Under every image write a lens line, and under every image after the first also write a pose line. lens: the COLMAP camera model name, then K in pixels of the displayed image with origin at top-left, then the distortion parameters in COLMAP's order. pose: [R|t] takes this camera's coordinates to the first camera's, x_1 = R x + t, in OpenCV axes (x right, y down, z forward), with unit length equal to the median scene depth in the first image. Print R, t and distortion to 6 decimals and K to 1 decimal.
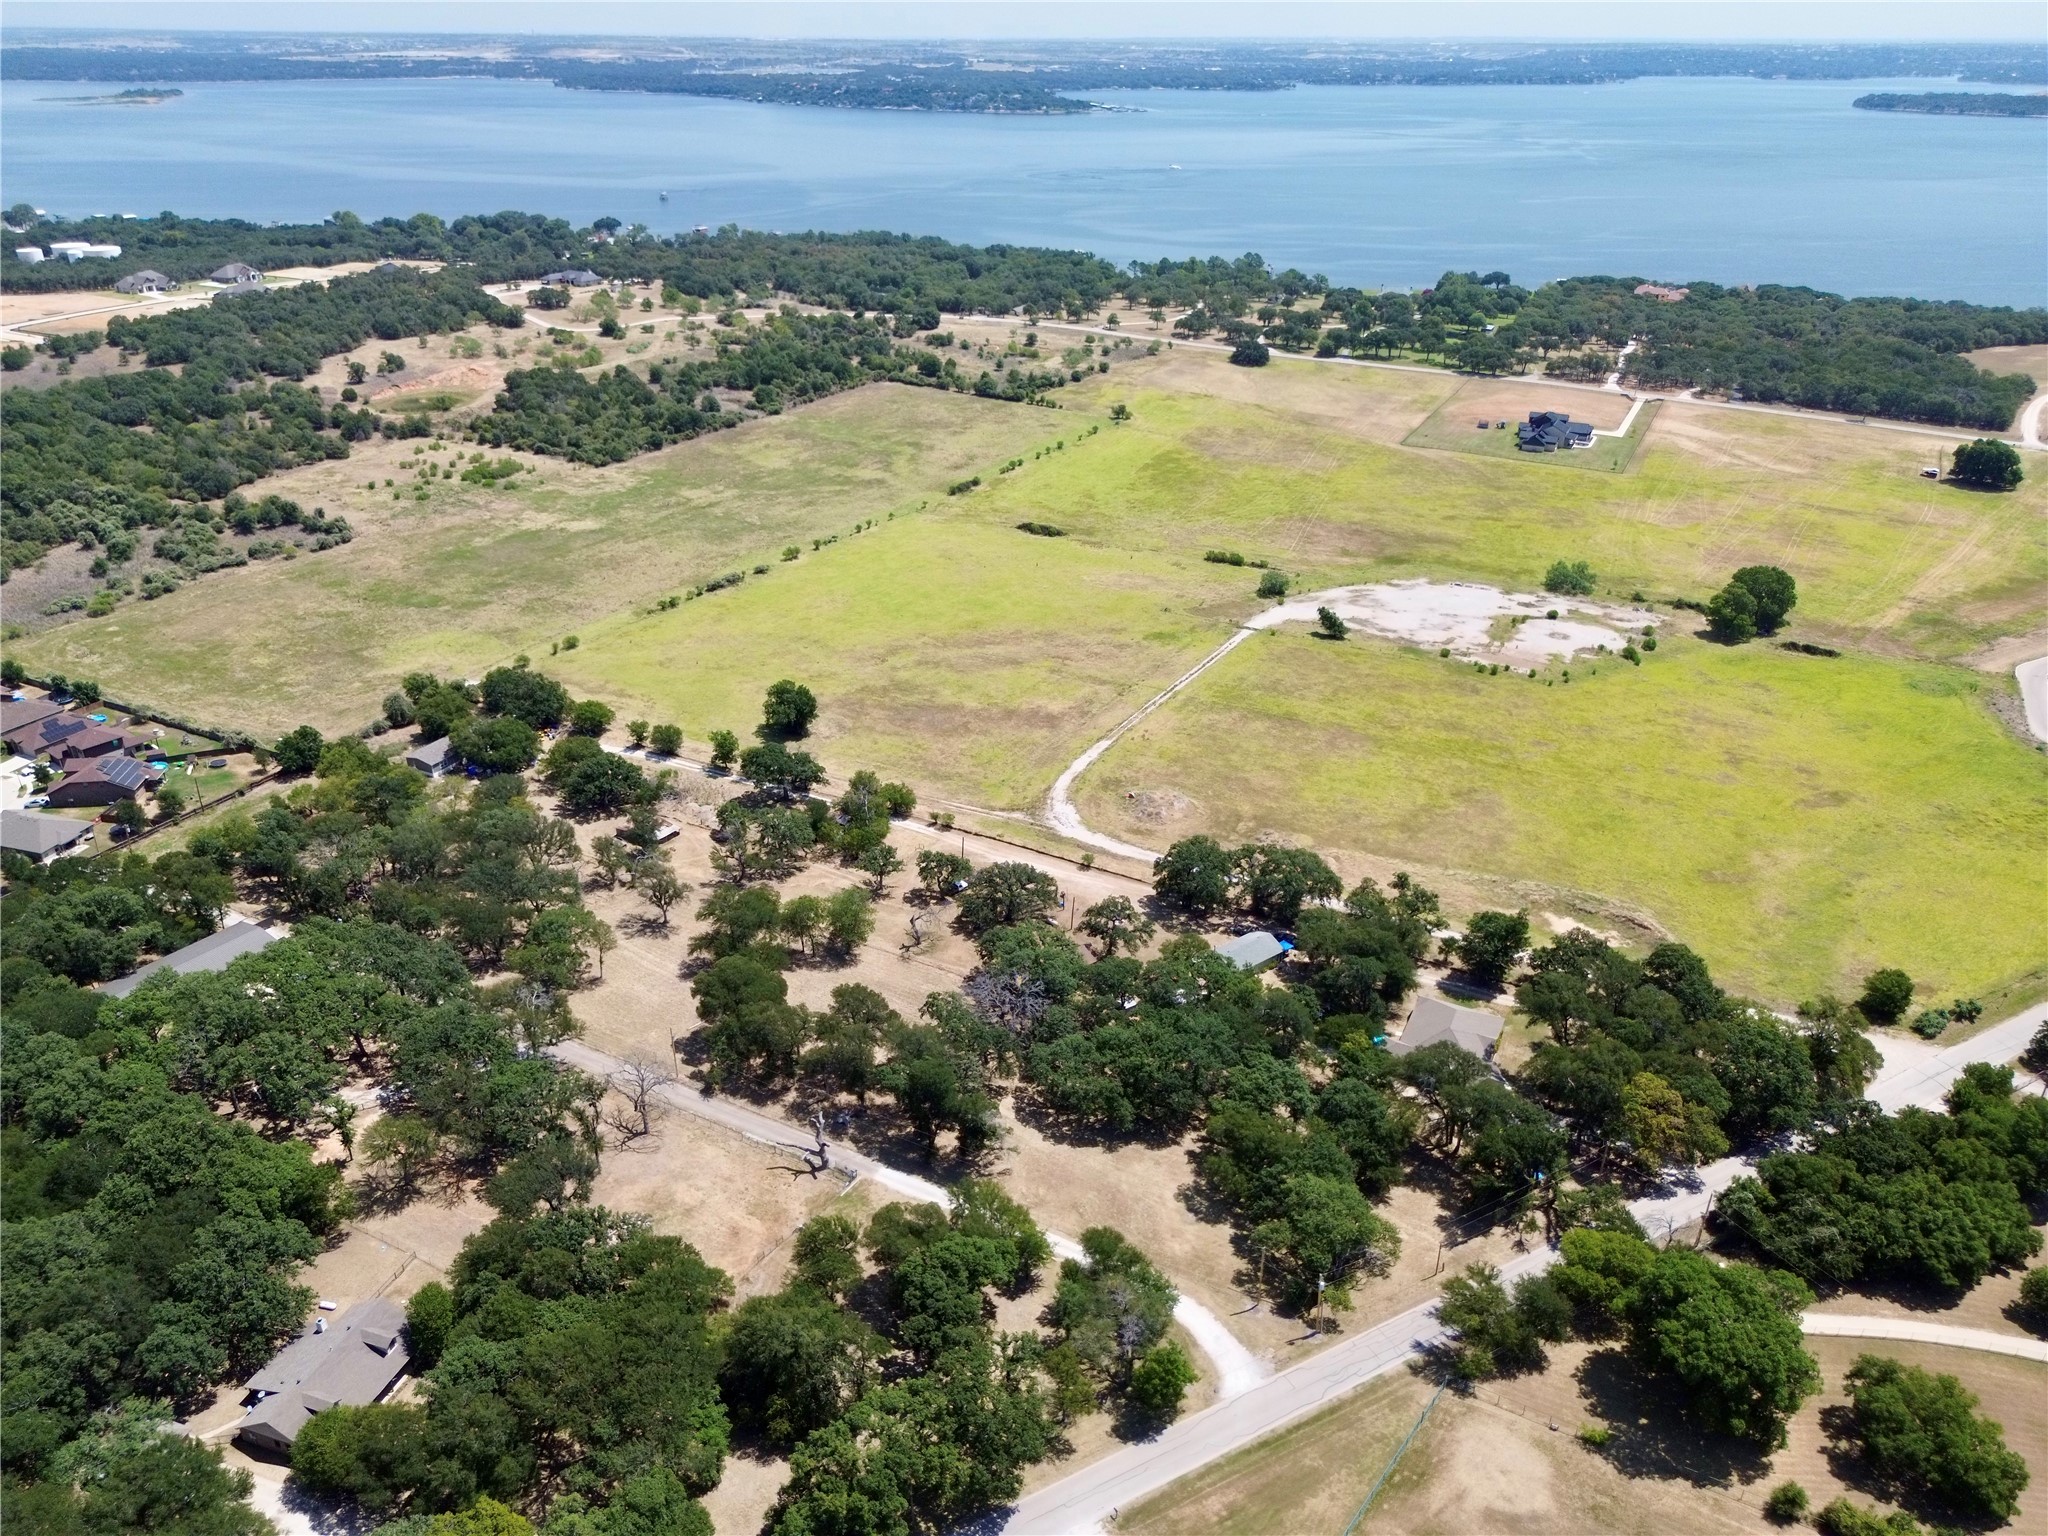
lens RADIAL K [[1447.2, 0, 1024.0], [0, 1447.2, 768.0], [0, 0, 1]] dist [0.056011, -0.049606]
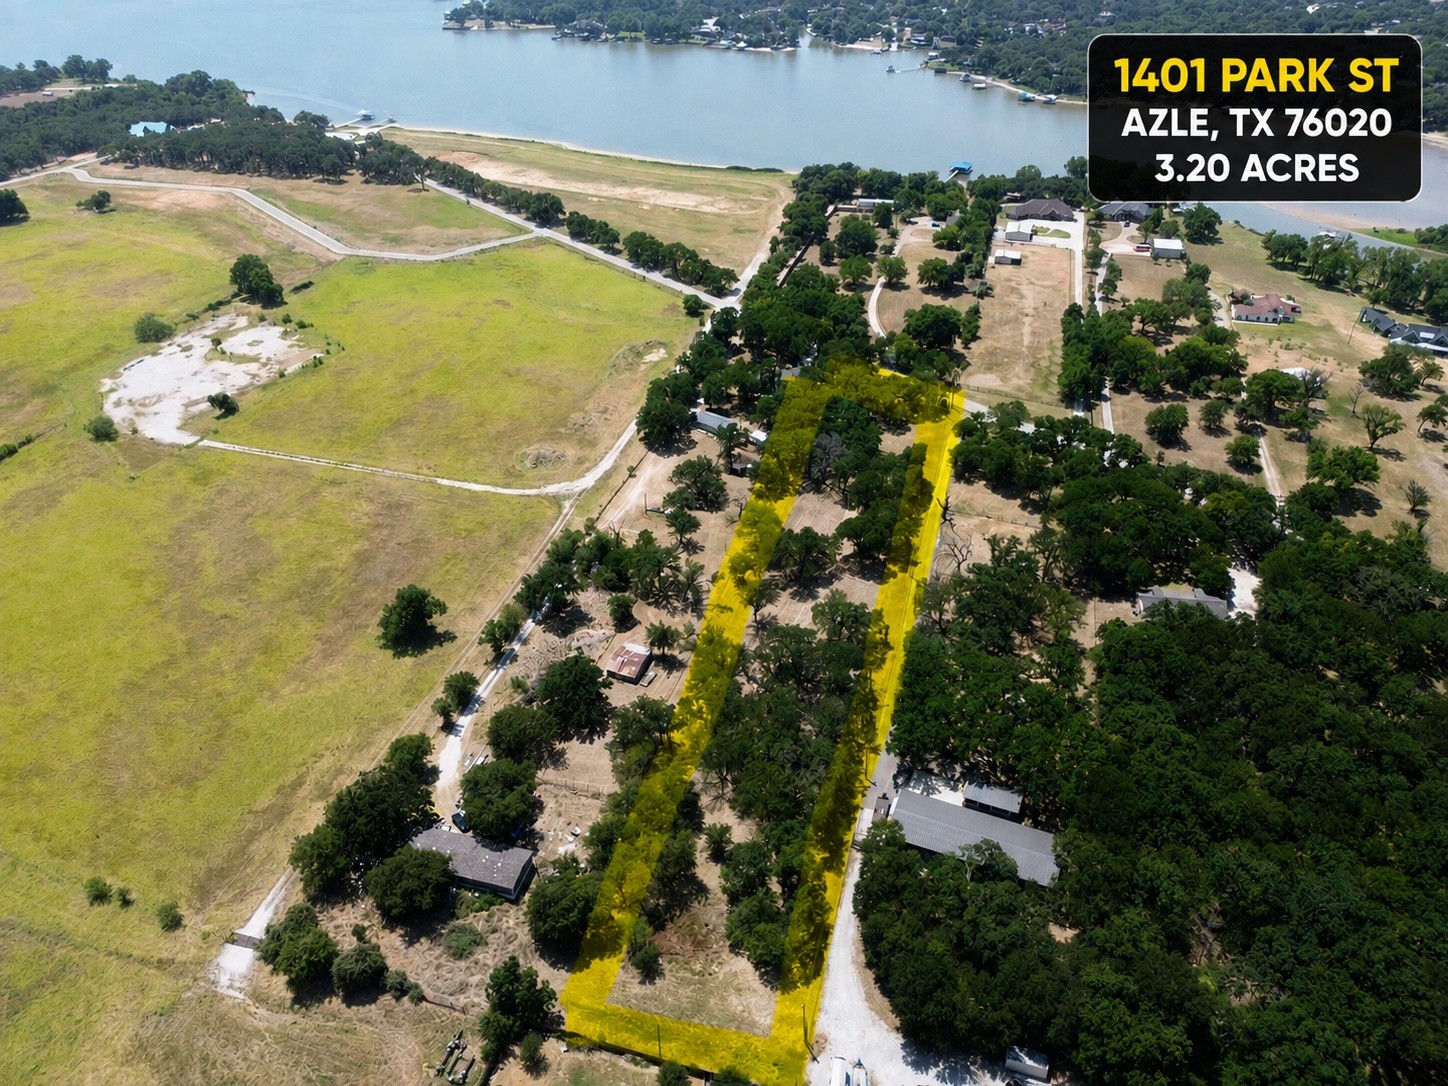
lens RADIAL K [[1023.2, 0, 724.0], [0, 1023.2, 543.0], [0, 0, 1]] dist [0.056011, -0.049606]
pose [[-0.204602, -0.538597, 0.817344, -0.474356], [0.444730, 0.692698, 0.567788, -0.237743], [-0.871982, 0.479668, 0.097803, 0.446559]]
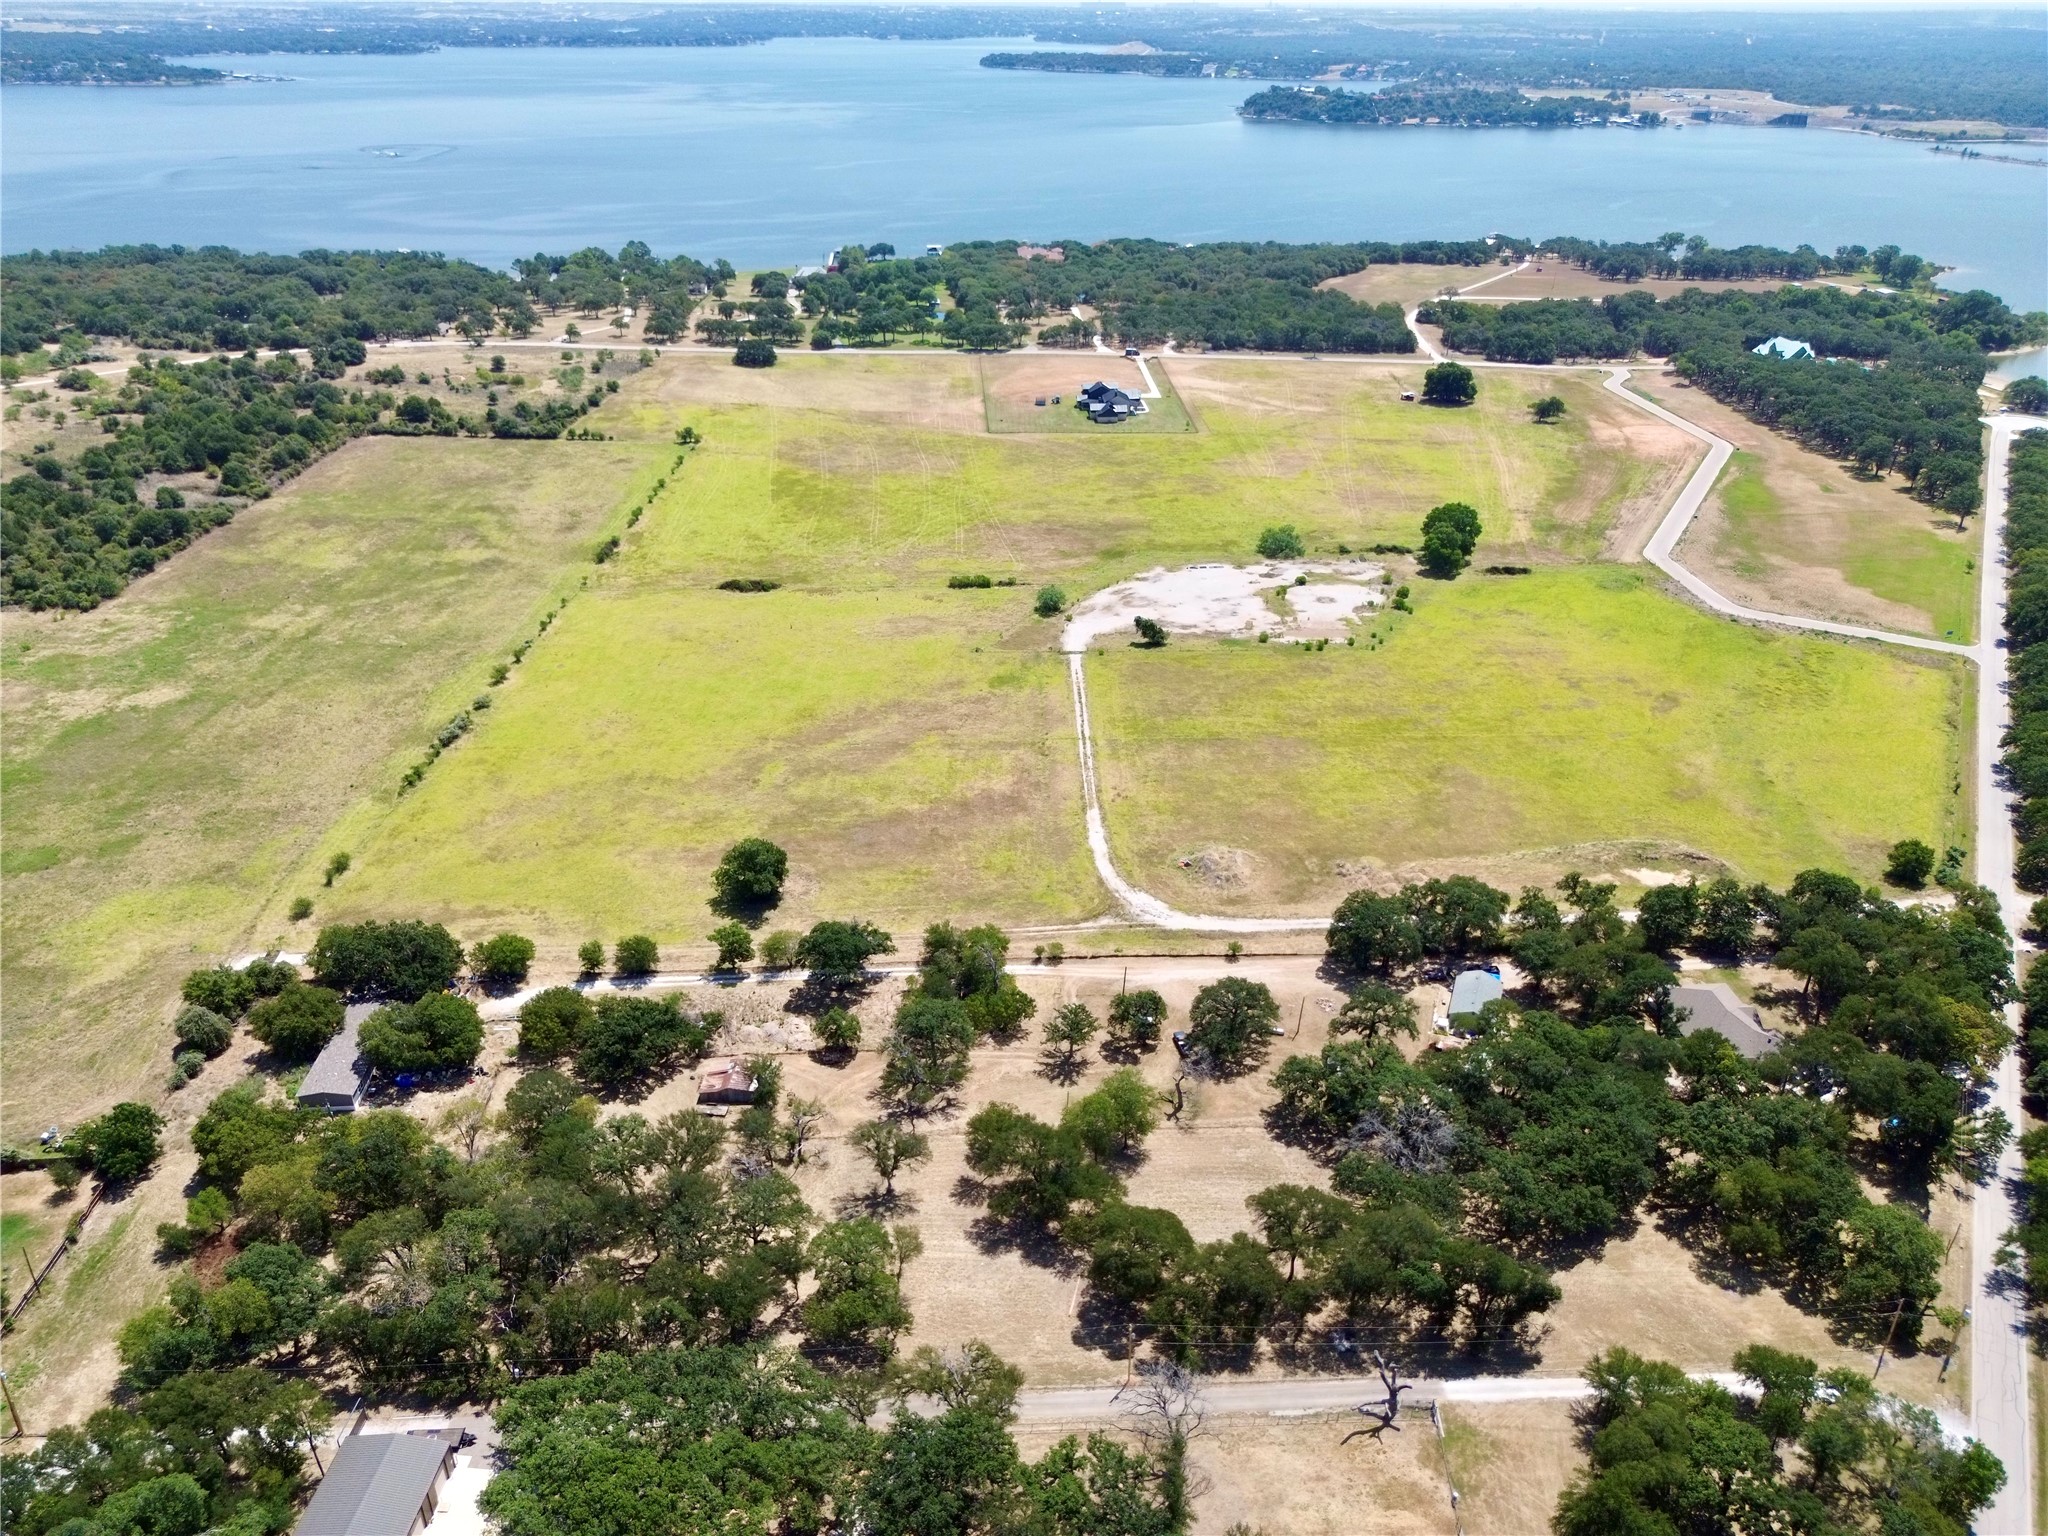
lens RADIAL K [[1446.4, 0, 1024.0], [0, 1446.4, 768.0], [0, 0, 1]] dist [0.059353, -0.051787]
pose [[0.857211, -0.241022, 0.455079, -0.240225], [0.230856, 0.969794, 0.078775, -0.078357], [-0.460320, 0.037531, 0.886960, 0.132463]]
